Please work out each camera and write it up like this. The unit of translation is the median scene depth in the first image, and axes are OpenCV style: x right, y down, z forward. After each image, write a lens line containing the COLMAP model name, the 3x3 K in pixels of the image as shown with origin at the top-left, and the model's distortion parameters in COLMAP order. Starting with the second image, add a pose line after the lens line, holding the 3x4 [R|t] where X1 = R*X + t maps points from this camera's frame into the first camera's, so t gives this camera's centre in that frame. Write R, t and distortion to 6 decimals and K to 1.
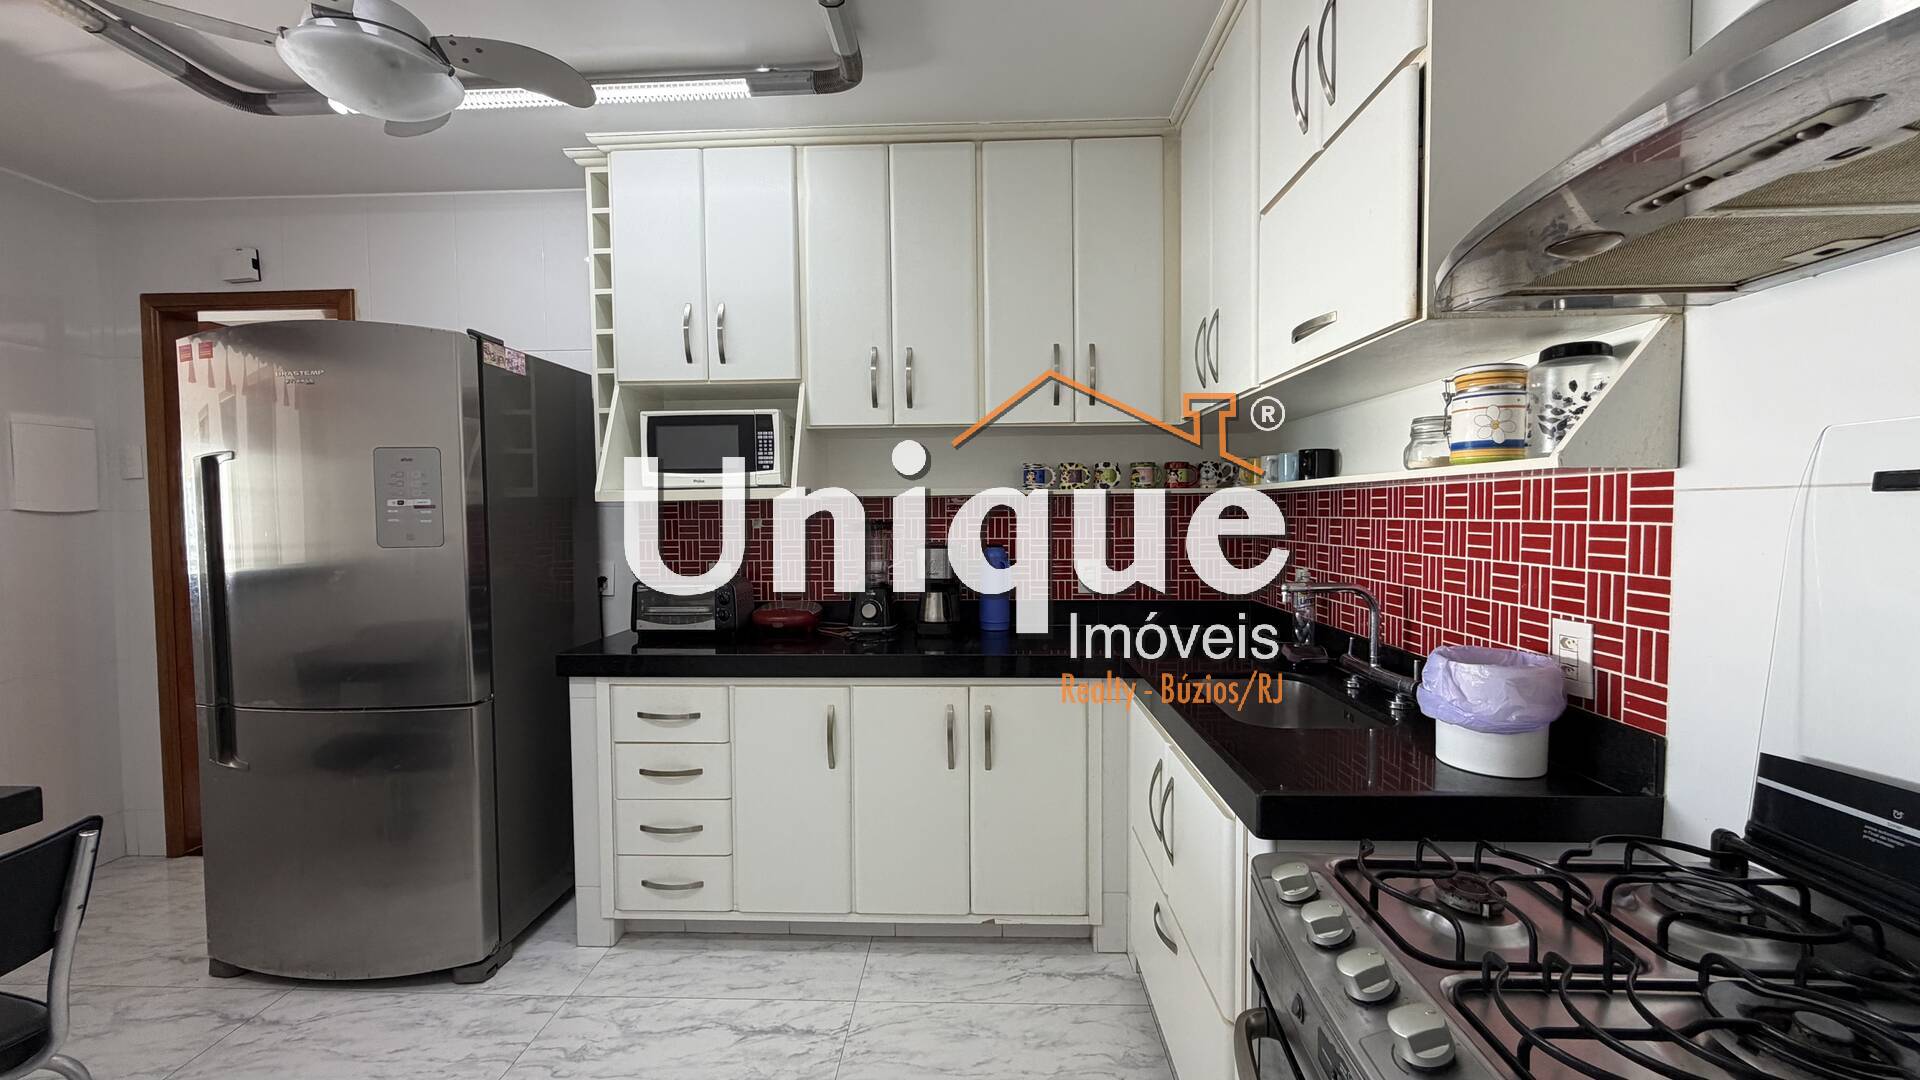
lens RADIAL K [[766.2, 0, 954.1], [0, 766.2, 540.5], [0, 0, 1]] dist [0.002187, 0.000508]
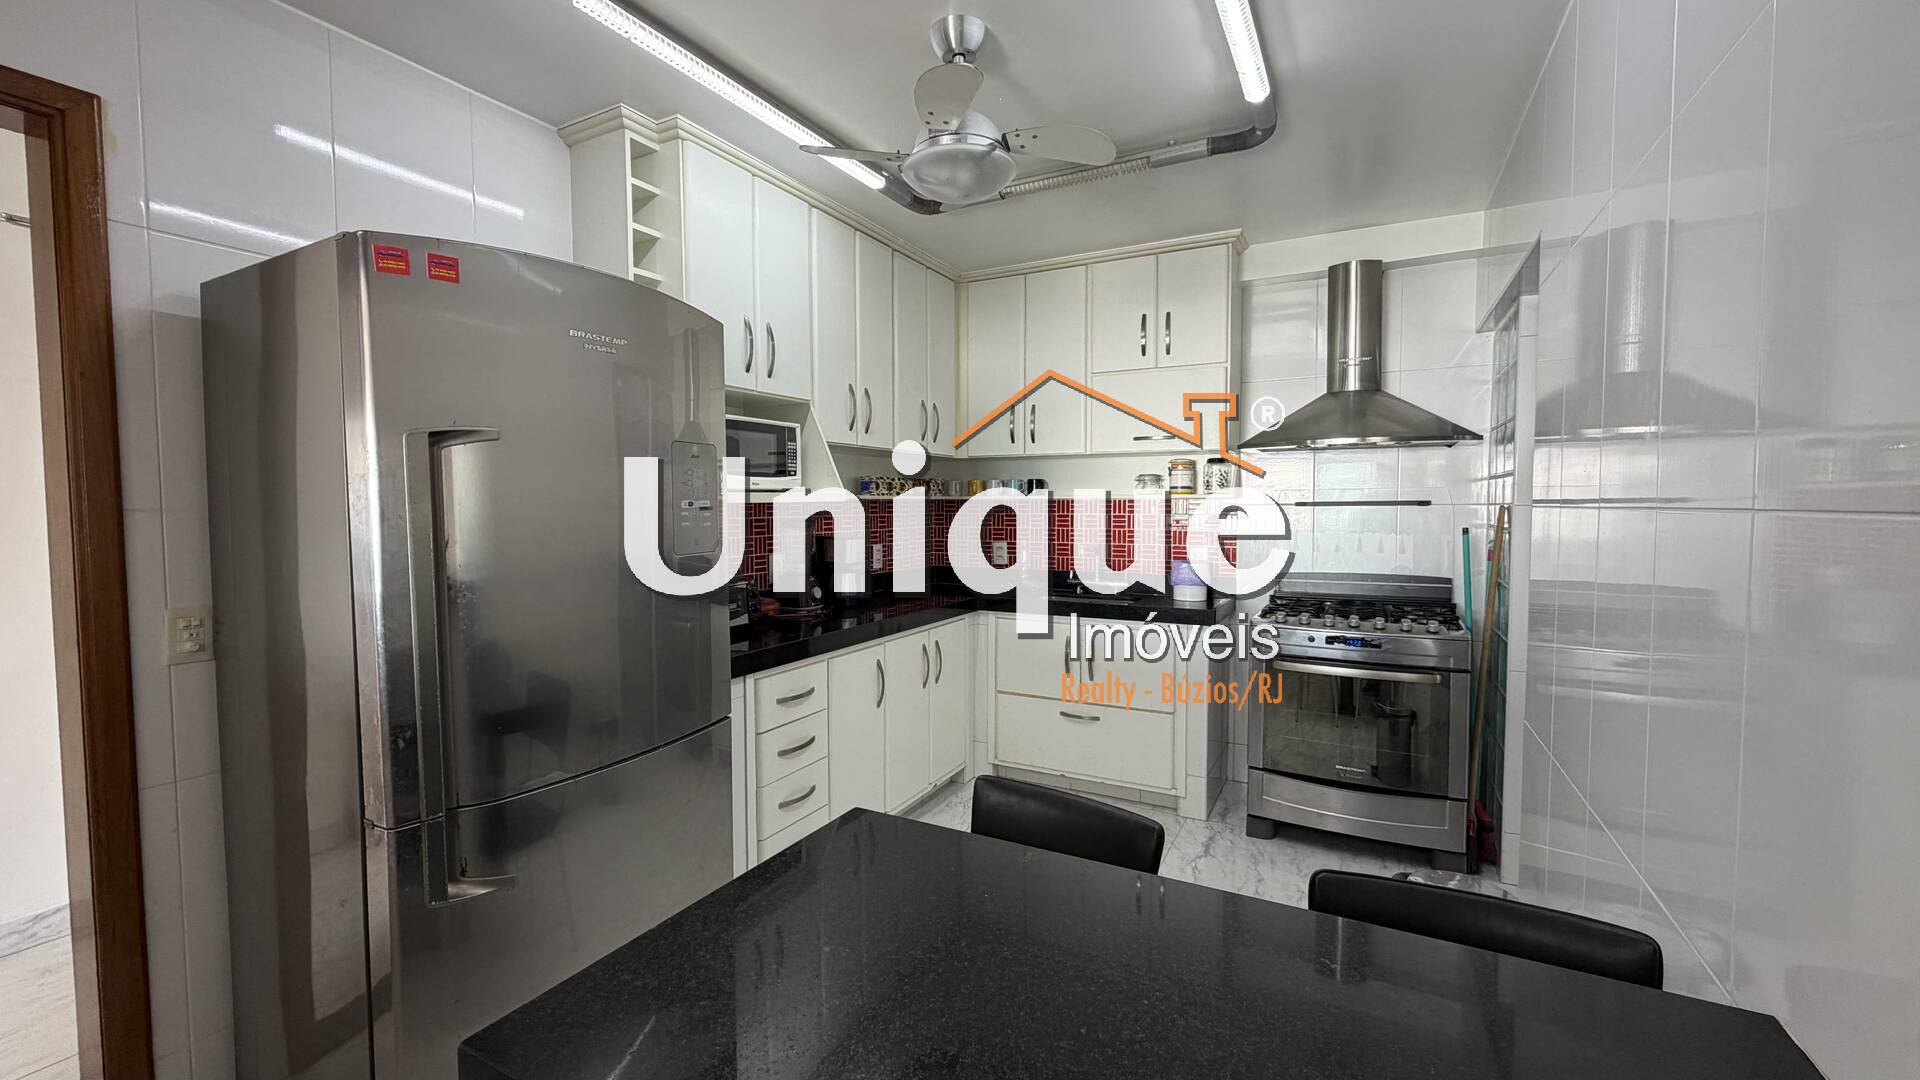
lens RADIAL K [[766.2, 0, 954.1], [0, 766.2, 540.5], [0, 0, 1]] dist [0.002187, 0.000508]
pose [[0.448593, -0.035035, 0.893049, -1.177510], [0.029892, 0.999260, 0.024186, -0.016269], [-0.893236, 0.015846, 0.449309, 0.274808]]
